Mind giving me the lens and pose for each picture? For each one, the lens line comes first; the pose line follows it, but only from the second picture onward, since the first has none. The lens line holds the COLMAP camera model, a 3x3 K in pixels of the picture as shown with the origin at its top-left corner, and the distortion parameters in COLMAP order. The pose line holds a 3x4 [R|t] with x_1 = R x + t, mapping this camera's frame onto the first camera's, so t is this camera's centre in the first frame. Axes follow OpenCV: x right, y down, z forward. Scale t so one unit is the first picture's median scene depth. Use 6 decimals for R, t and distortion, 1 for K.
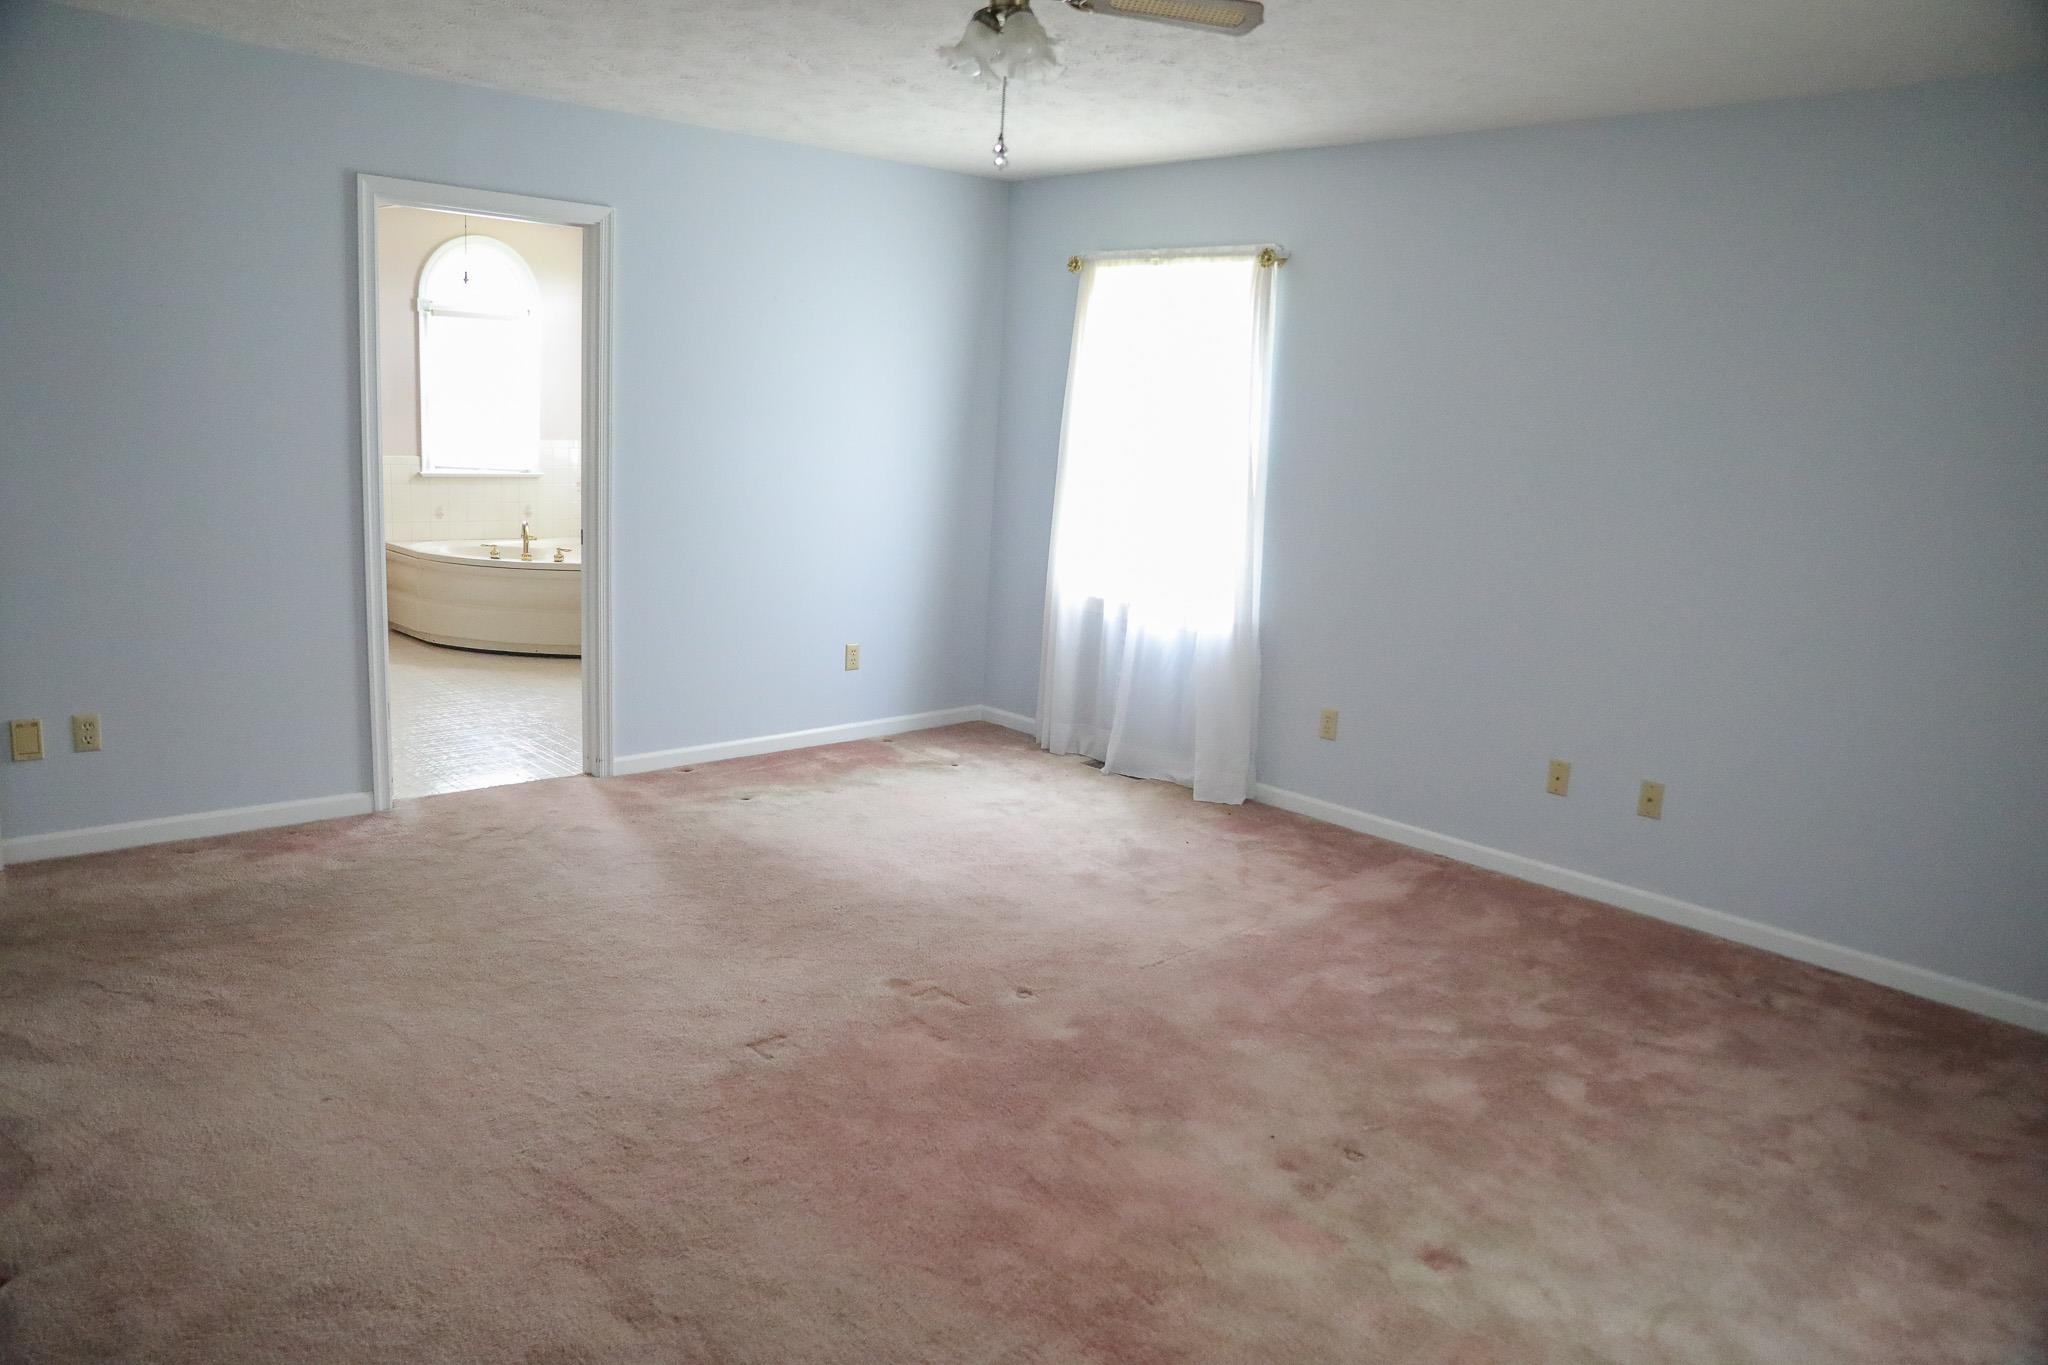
lens RADIAL K [[1387.5, 0, 1024.0], [0, 1387.5, 682.5], [0, 0, 1]] dist [-0.110338, 0.076697]
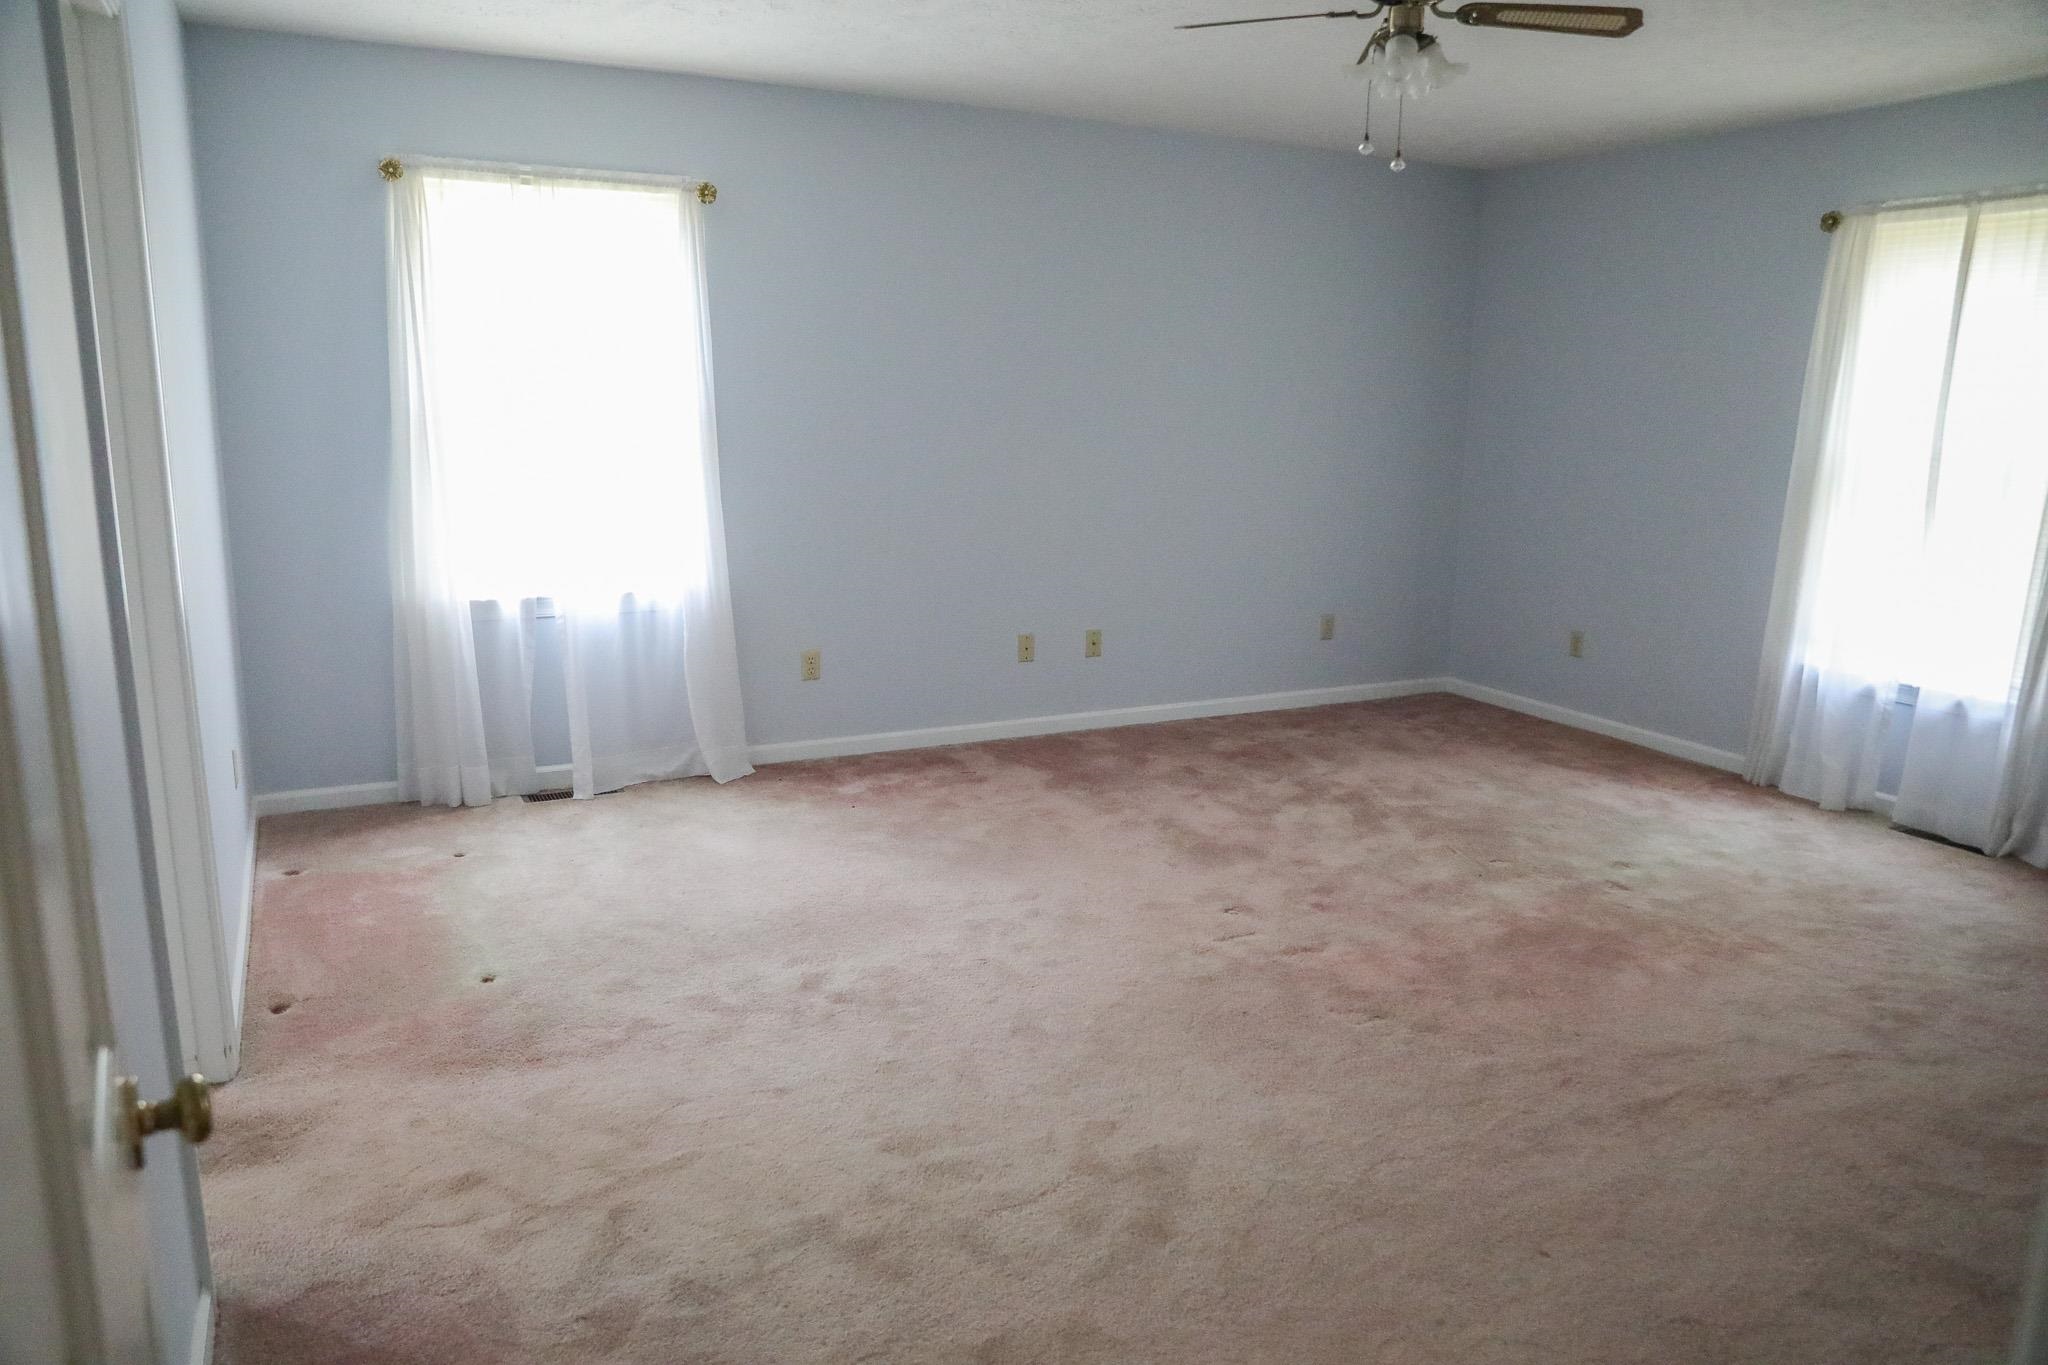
lens RADIAL K [[1387.5, 0, 1024.0], [0, 1387.5, 682.5], [0, 0, 1]] dist [-0.110338, 0.076697]
pose [[0.288866, -0.280038, 0.915497, -0.672166], [0.158902, 0.957024, 0.242602, -0.179998], [-0.944090, 0.075395, 0.320950, 0.517755]]
